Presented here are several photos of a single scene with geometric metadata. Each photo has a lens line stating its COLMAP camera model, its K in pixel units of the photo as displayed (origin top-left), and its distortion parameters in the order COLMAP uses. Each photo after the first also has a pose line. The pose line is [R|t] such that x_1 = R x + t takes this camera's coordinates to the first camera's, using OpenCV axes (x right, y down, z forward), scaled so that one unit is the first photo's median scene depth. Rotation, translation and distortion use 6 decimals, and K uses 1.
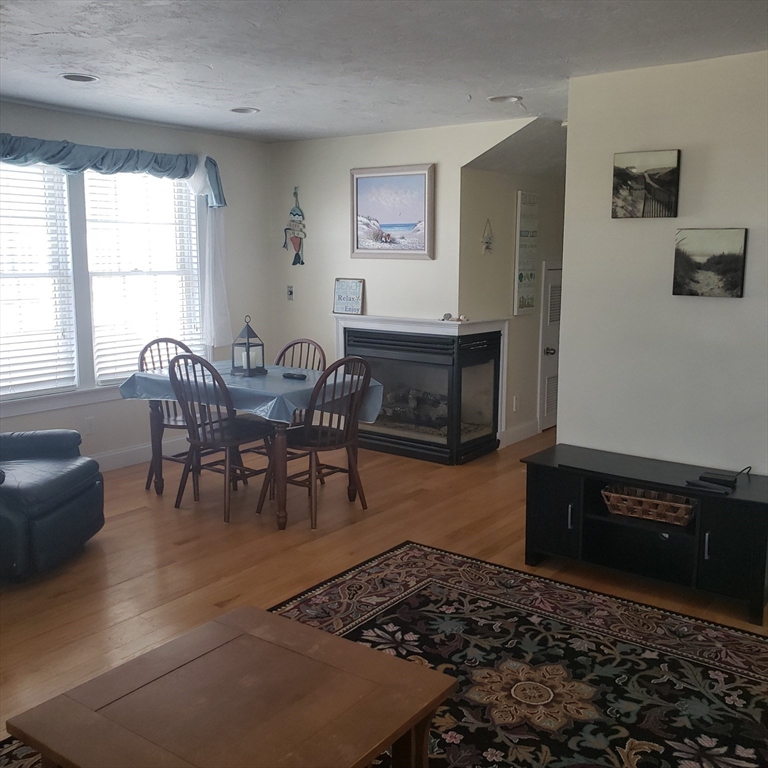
lens RADIAL K [[810.8, 0, 384.0], [0, 810.8, 384.0], [0, 0, 1]] dist [0.002730, 0.106443]
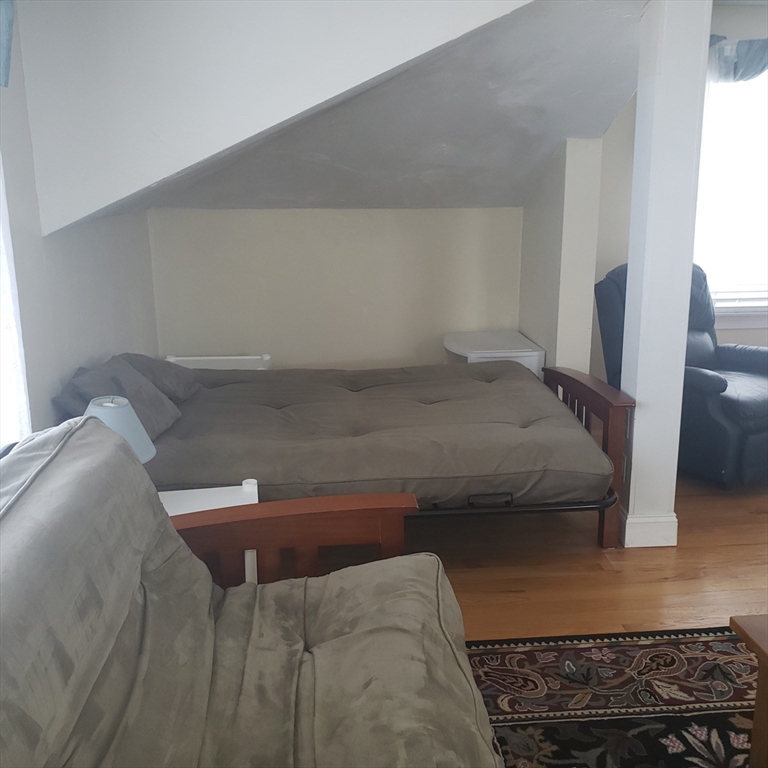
lens RADIAL K [[810.8, 0, 384.0], [0, 810.8, 384.0], [0, 0, 1]] dist [0.002730, 0.106443]
pose [[0.653190, 0.182786, -0.734801, 0.272932], [-0.103156, 0.982860, 0.152793, -0.058690], [0.750135, -0.024004, 0.660849, 0.373858]]
